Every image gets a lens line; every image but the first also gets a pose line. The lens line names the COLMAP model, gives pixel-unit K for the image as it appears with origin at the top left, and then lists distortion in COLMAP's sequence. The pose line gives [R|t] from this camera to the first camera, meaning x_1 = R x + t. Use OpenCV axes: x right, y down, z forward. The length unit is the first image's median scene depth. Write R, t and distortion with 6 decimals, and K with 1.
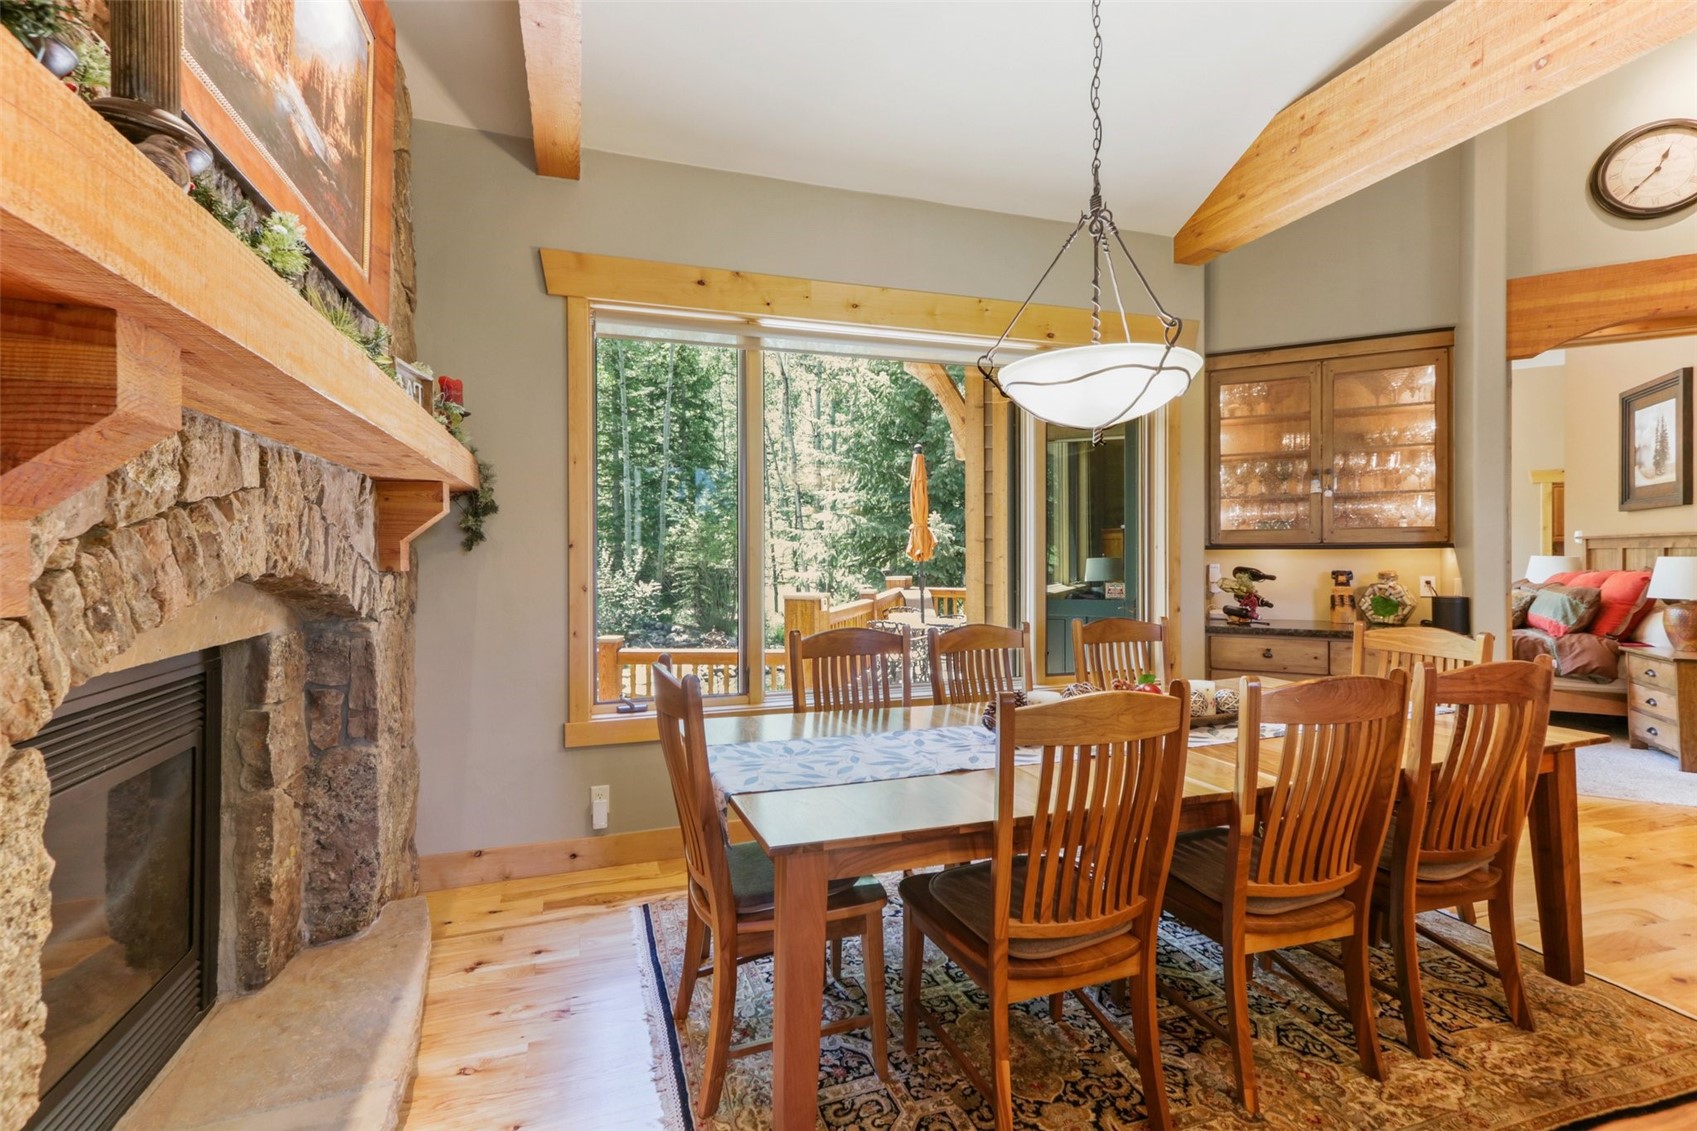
lens RADIAL K [[767.2, 0, 832.7], [0, 767.2, 552.4], [0, 0, 1]] dist [0.024853, 0.000254]
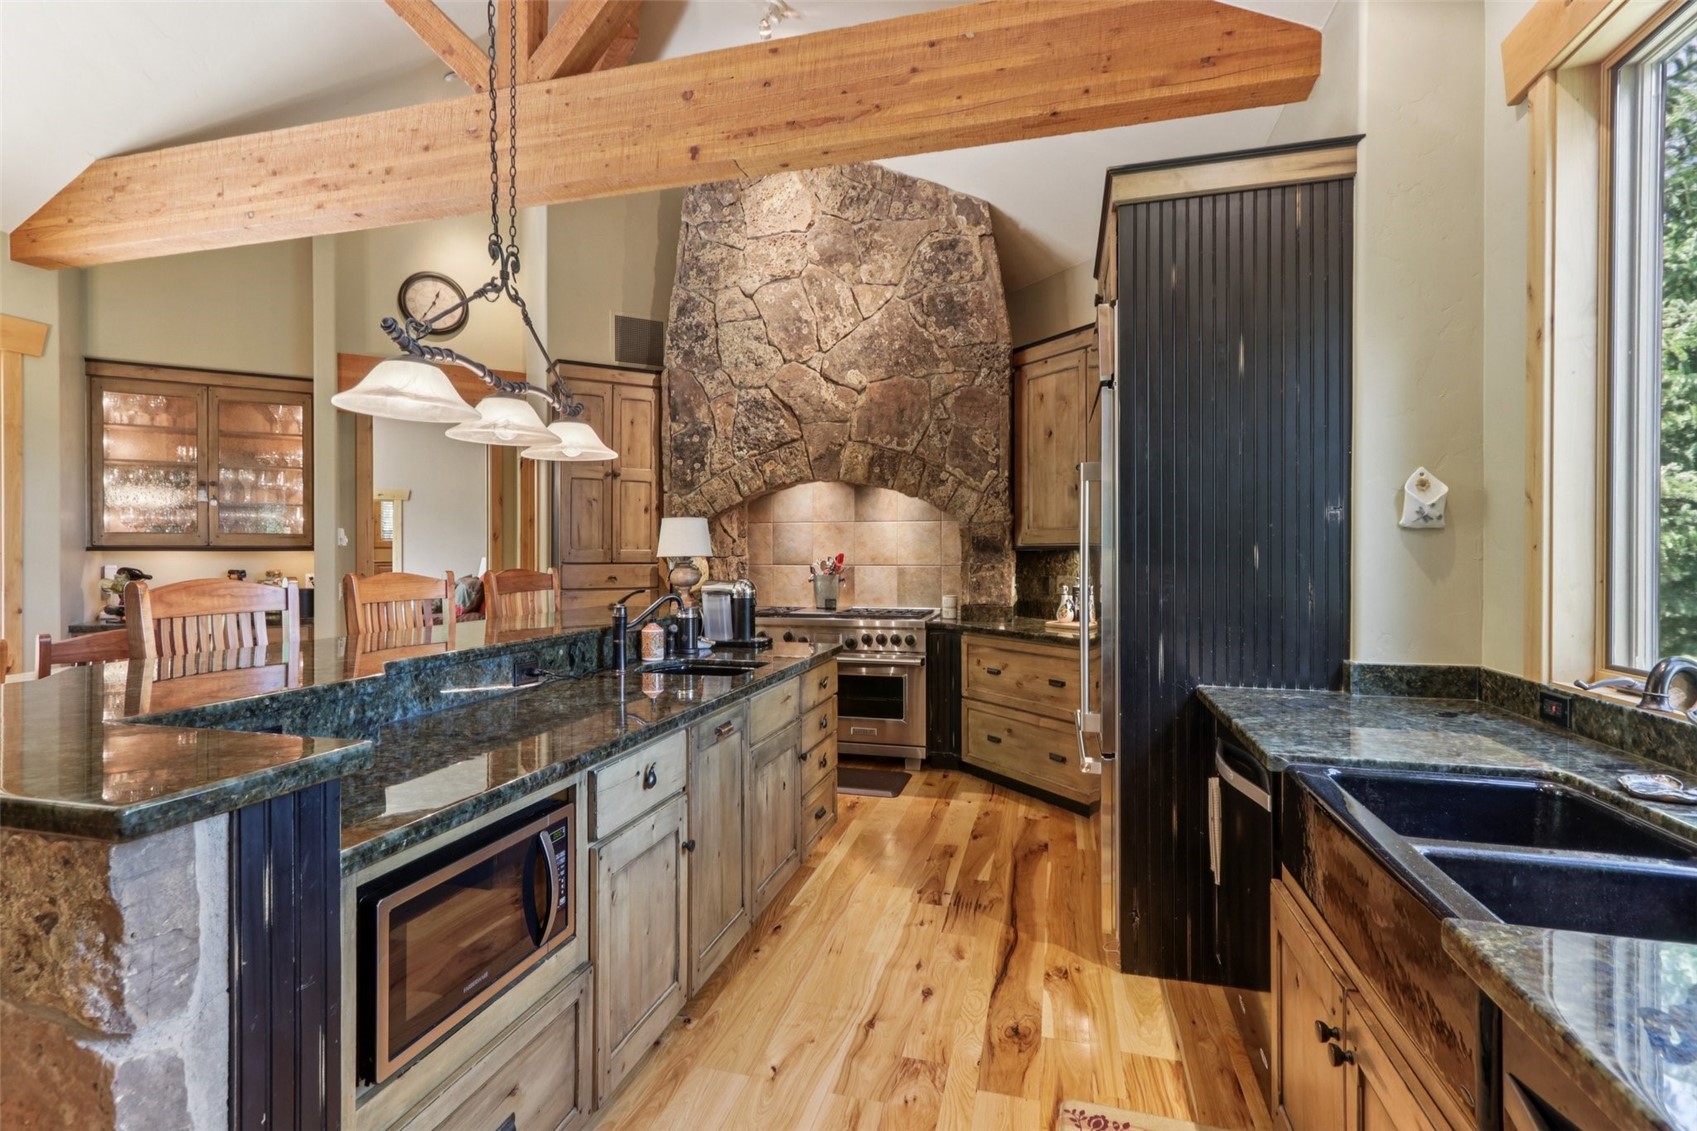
lens RADIAL K [[789.3, 0, 836.1], [0, 789.3, 555.1], [0, 0, 1]] dist [0.004515, 0.000846]
pose [[0.550748, 0.001515, 0.834670, 0.166999], [-0.002058, 0.999998, -0.000457, 0.000314], [-0.834669, -0.001466, 0.550750, -0.412881]]
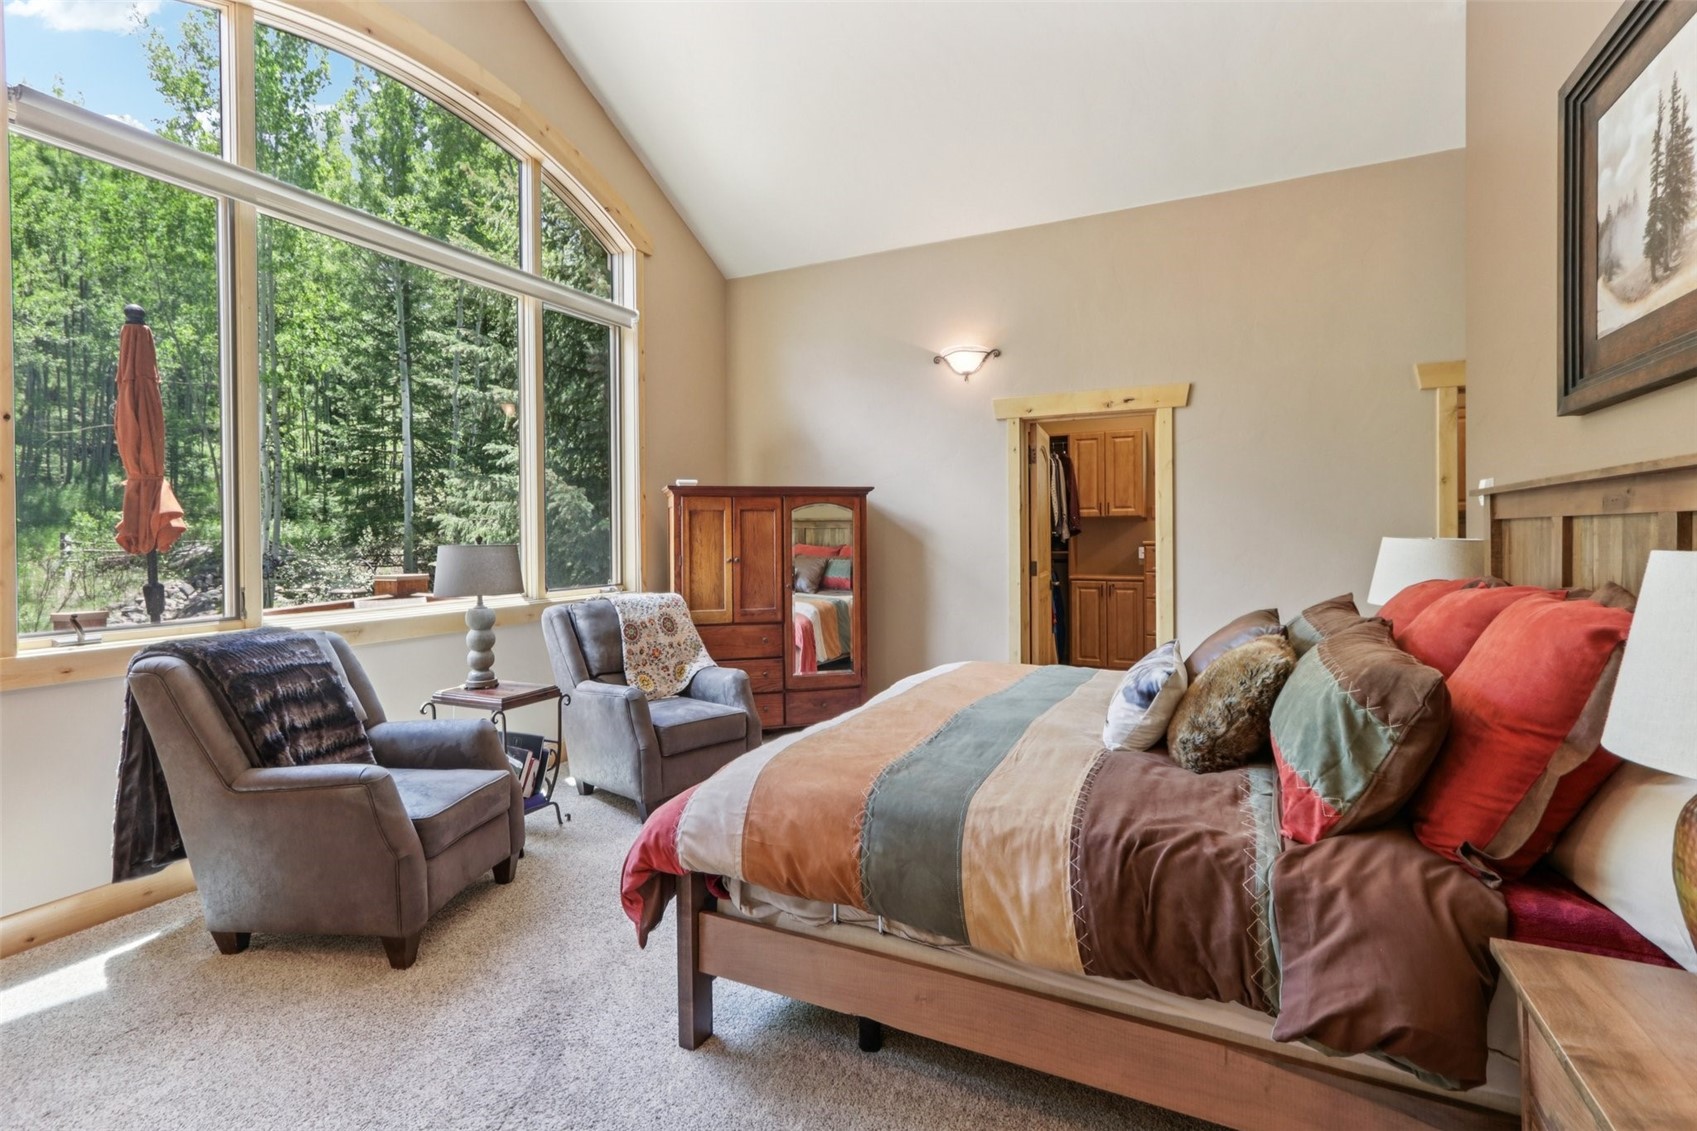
lens RADIAL K [[787.0, 0, 838.1], [0, 787.0, 530.0], [0, 0, 1]] dist [0.001246, 0.000310]
pose [[0.999952, -0.003795, -0.009025, 1.016488], [0.003777, 0.999991, -0.001935, -0.000262], [0.009033, 0.001901, 0.999957, 0.962048]]
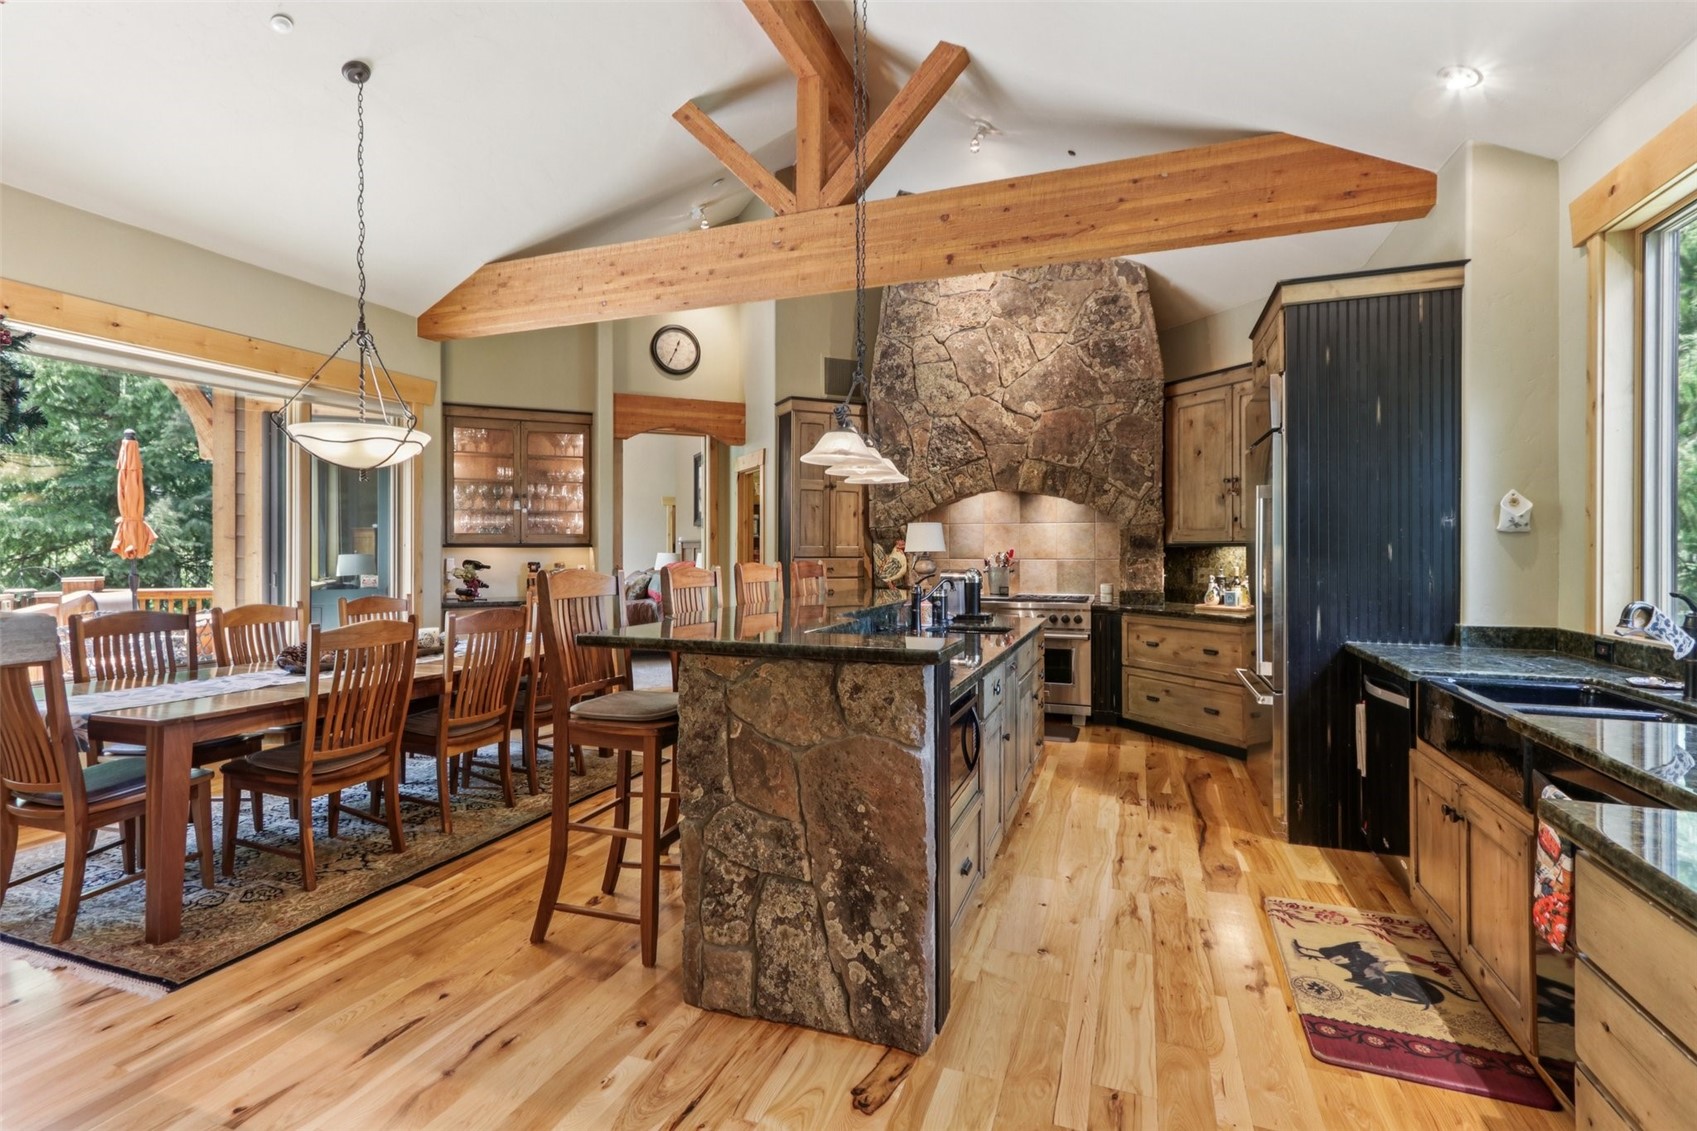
lens RADIAL K [[784.2, 0, 835.2], [0, 784.2, 548.6], [0, 0, 1]] dist [0.003758, 0.001039]
pose [[0.625547, 0.003903, 0.780176, -0.165925], [-0.002300, 0.999992, -0.003159, 0.001275], [-0.780183, 0.000182, 0.625552, -0.412645]]
